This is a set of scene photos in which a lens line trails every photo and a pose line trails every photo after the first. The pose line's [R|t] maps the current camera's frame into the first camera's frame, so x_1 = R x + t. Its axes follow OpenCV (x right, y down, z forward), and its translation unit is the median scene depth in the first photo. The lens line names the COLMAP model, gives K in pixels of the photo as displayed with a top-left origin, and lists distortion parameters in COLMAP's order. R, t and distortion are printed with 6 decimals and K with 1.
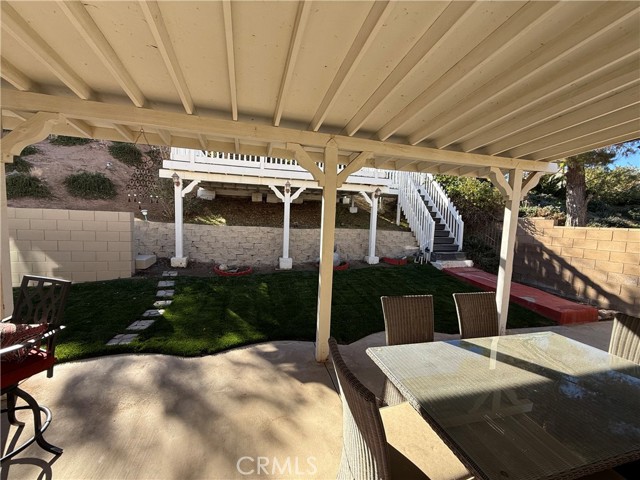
lens RADIAL K [[304.2, 0, 159.2], [0, 304.2, 241.0], [0, 0, 1]] dist [-0.000258, 0.000481]
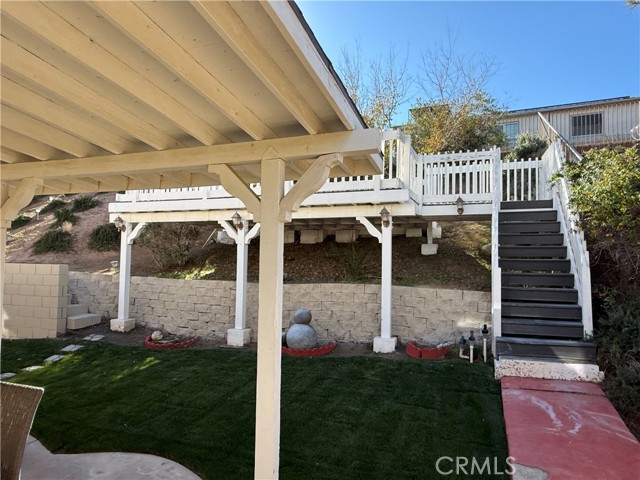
lens RADIAL K [[431.0, 0, 320.0], [0, 431.0, 240.0], [0, 0, 1]] dist [-0.000588, -0.001878]
pose [[0.818666, -0.057276, -0.571407, 1.098796], [-0.035928, 0.987956, -0.150504, 0.001099], [0.573146, 0.143742, 0.806748, 0.337530]]
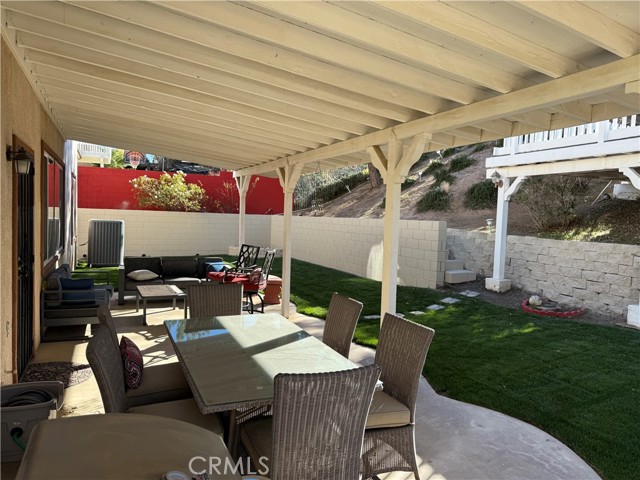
lens RADIAL K [[446.1, 0, 320.0], [0, 446.1, 240.0], [0, 0, 1]] dist [-0.036834, -0.003123]
pose [[0.170957, 0.016559, -0.985139, 1.039753], [-0.129092, 0.991616, -0.005734, 0.020955], [0.976785, 0.128154, 0.171661, 0.342536]]
